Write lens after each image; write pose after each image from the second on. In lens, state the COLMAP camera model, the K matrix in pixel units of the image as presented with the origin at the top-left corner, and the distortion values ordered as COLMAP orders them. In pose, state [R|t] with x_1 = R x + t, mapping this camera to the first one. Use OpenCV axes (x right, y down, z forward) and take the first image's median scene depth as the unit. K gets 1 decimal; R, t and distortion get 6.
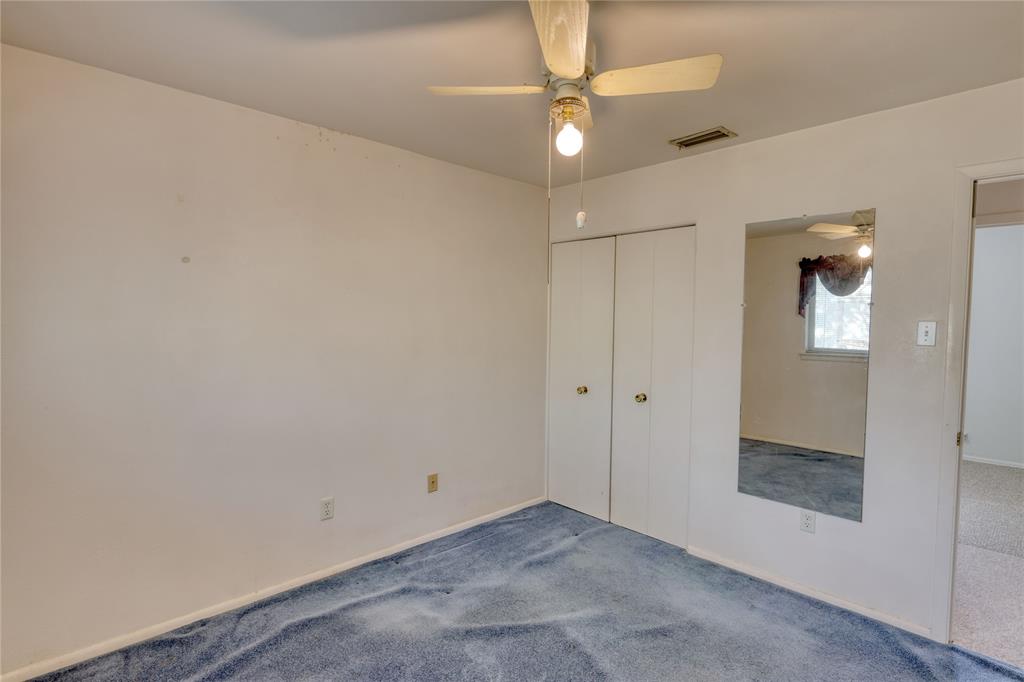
lens RADIAL K [[518.1, 0, 511.5], [0, 518.1, 339.9], [0, 0, 1]] dist [0.004110, -0.004328]
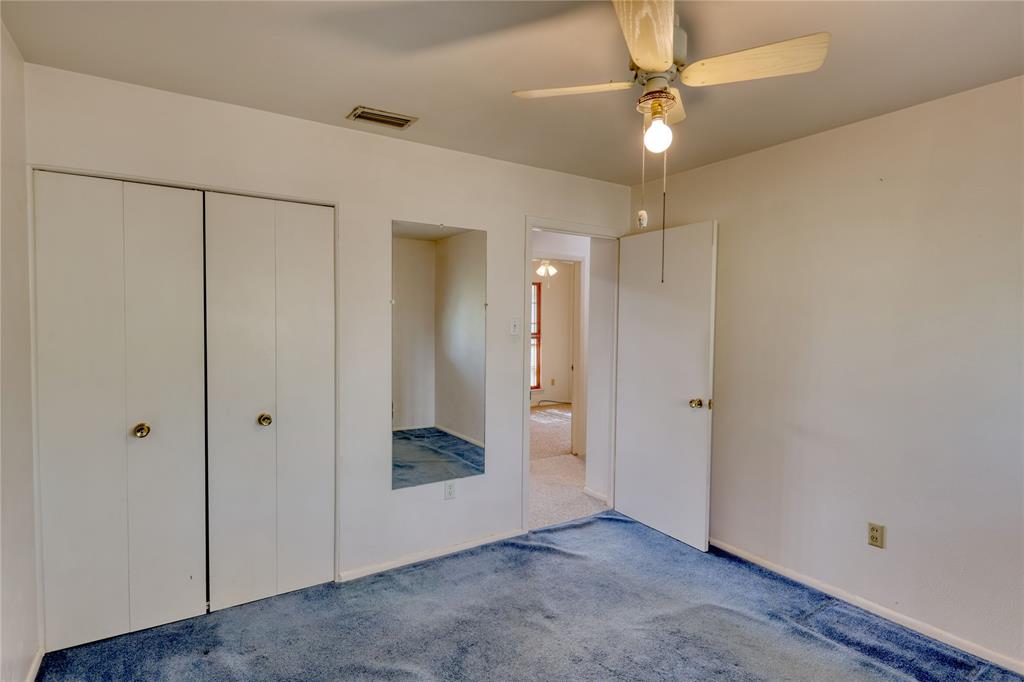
lens RADIAL K [[518.1, 0, 511.0], [0, 518.1, 341.1], [0, 0, 1]] dist [0.004110, -0.004328]
pose [[0.188267, -0.048437, 0.980923, -0.510953], [0.030548, 0.998589, 0.043447, -0.029259], [-0.981643, 0.021785, 0.189481, 0.617430]]
